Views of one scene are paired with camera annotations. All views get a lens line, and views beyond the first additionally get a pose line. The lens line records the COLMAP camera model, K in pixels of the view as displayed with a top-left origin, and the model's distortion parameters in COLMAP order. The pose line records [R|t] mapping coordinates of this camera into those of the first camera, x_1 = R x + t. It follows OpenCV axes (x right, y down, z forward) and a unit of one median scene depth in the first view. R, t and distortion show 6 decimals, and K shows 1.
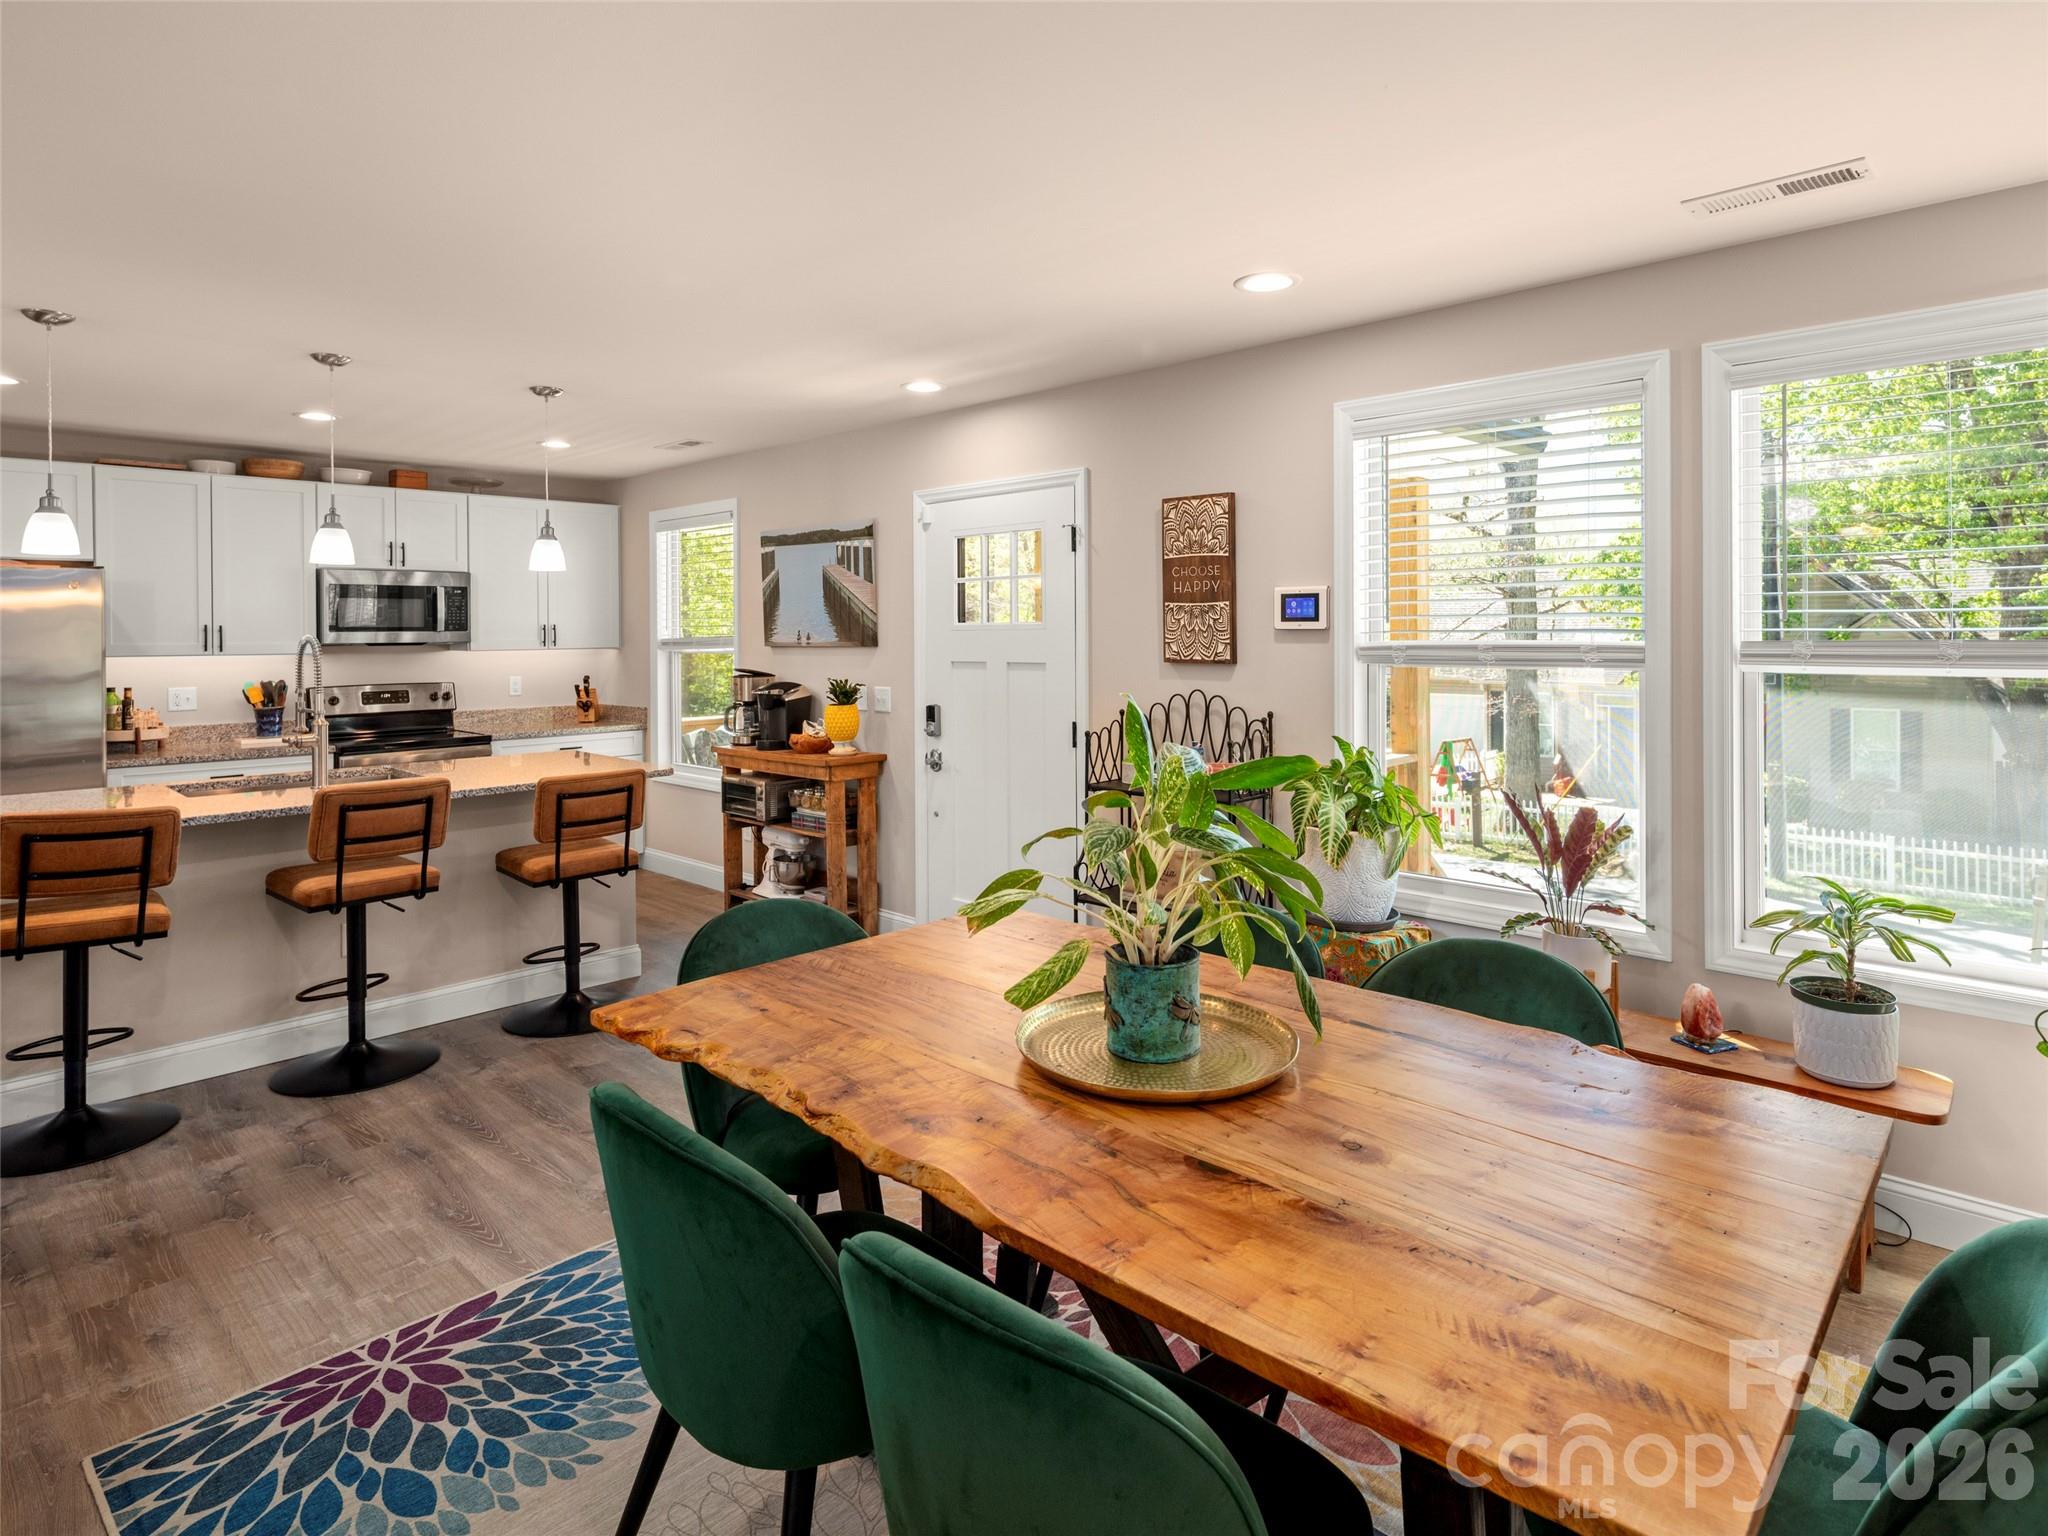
lens RADIAL K [[1133.9, 0, 1030.9], [0, 1133.9, 603.4], [0, 0, 1]] dist [-0.000077, -0.001250]
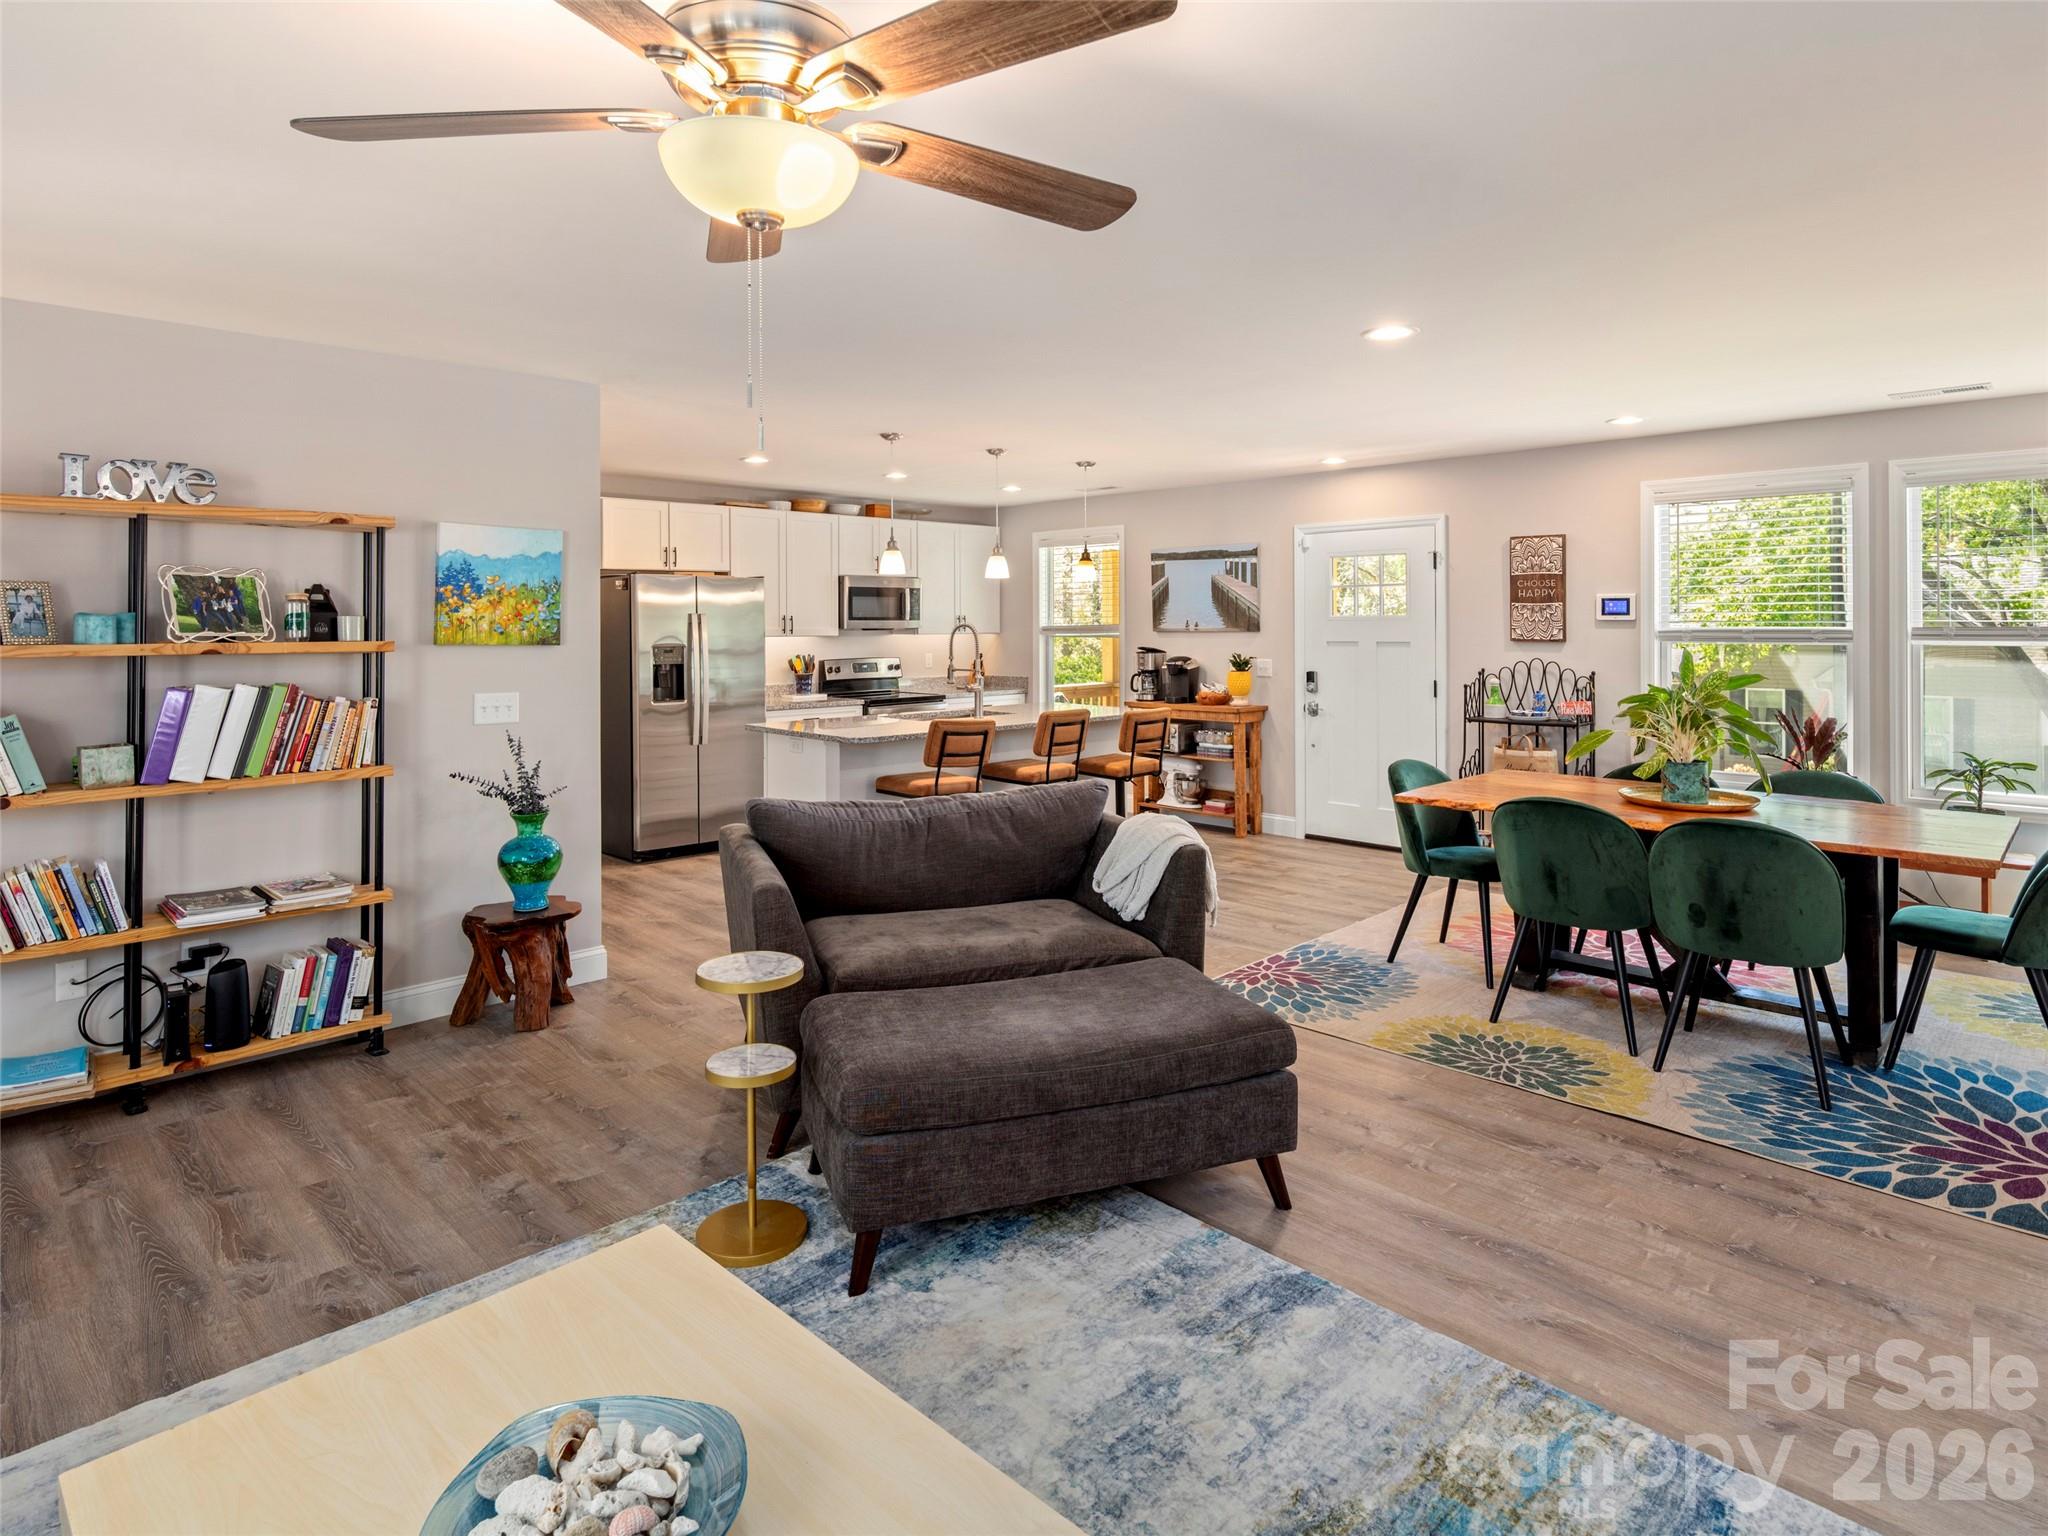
lens RADIAL K [[1132.2, 0, 1022.7], [0, 1132.2, 600.5], [0, 0, 1]] dist [0.004043, -0.000601]
pose [[0.999680, 0.001312, -0.025254, -0.398291], [-0.001139, 0.999976, 0.006853, -0.010891], [0.025262, -0.006822, 0.999658, -0.448722]]
